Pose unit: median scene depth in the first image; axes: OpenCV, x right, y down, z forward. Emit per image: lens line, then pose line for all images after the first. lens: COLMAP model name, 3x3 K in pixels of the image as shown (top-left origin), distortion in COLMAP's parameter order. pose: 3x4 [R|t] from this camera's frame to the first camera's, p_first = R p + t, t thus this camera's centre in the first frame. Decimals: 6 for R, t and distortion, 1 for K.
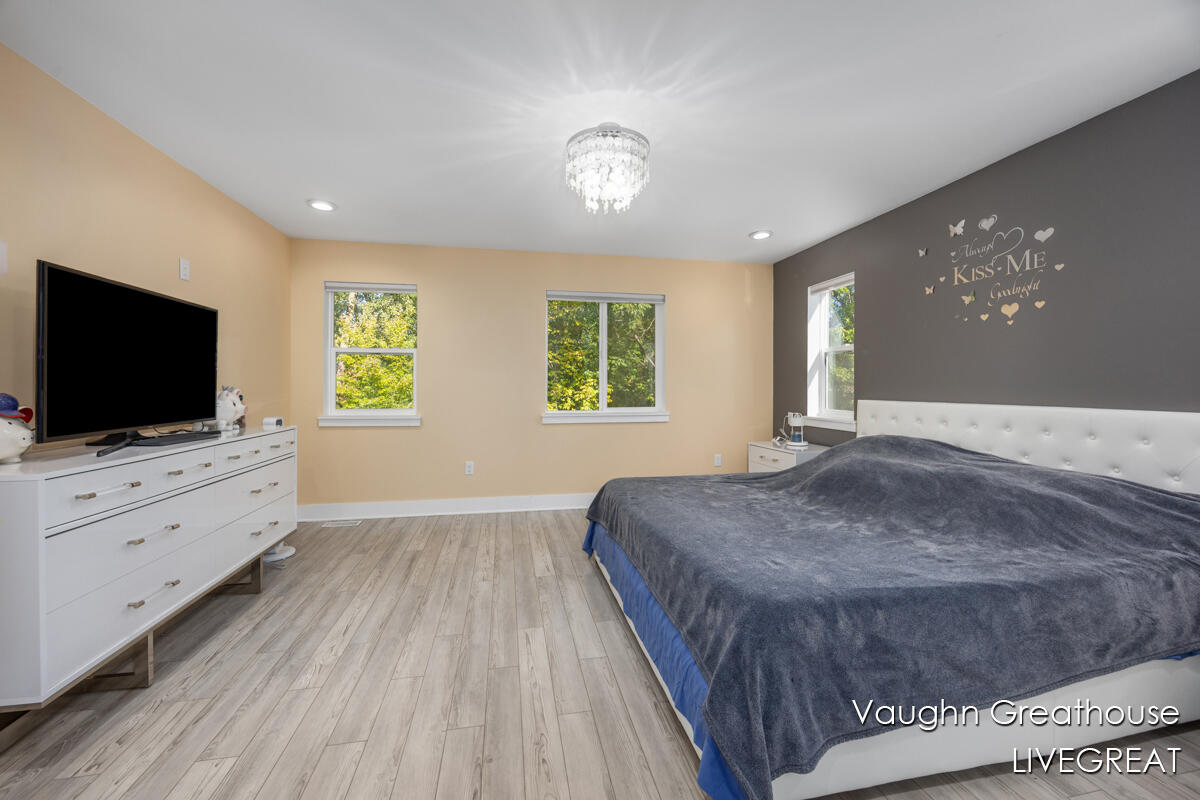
lens RADIAL K [[454.6, 0, 596.5], [0, 454.6, 394.4], [0, 0, 1]] dist [-0.002920, 0.000114]
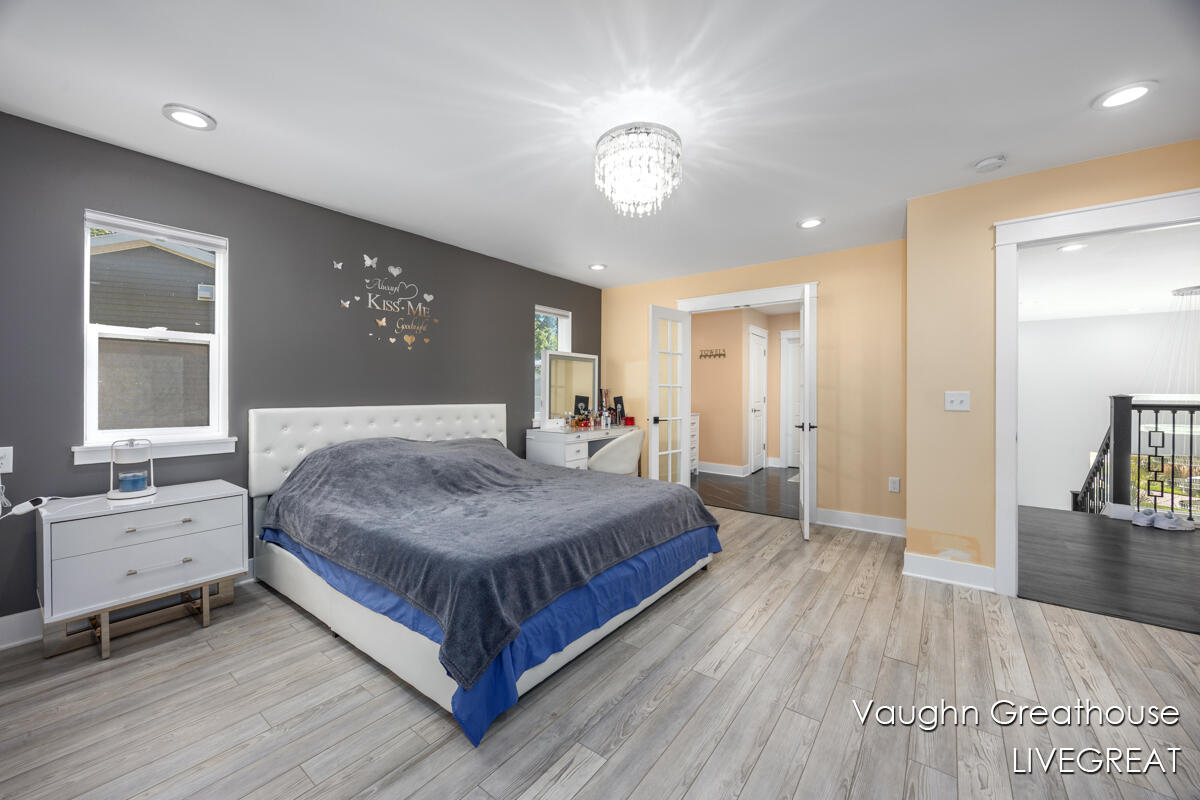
lens RADIAL K [[454.6, 0, 595.5], [0, 454.6, 398.0], [0, 0, 1]] dist [-0.002920, 0.000114]
pose [[-0.655501, -0.007342, 0.755159, -0.593112], [0.013744, 0.999671, 0.021649, -0.022786], [-0.755069, 0.024569, -0.655185, 1.553938]]
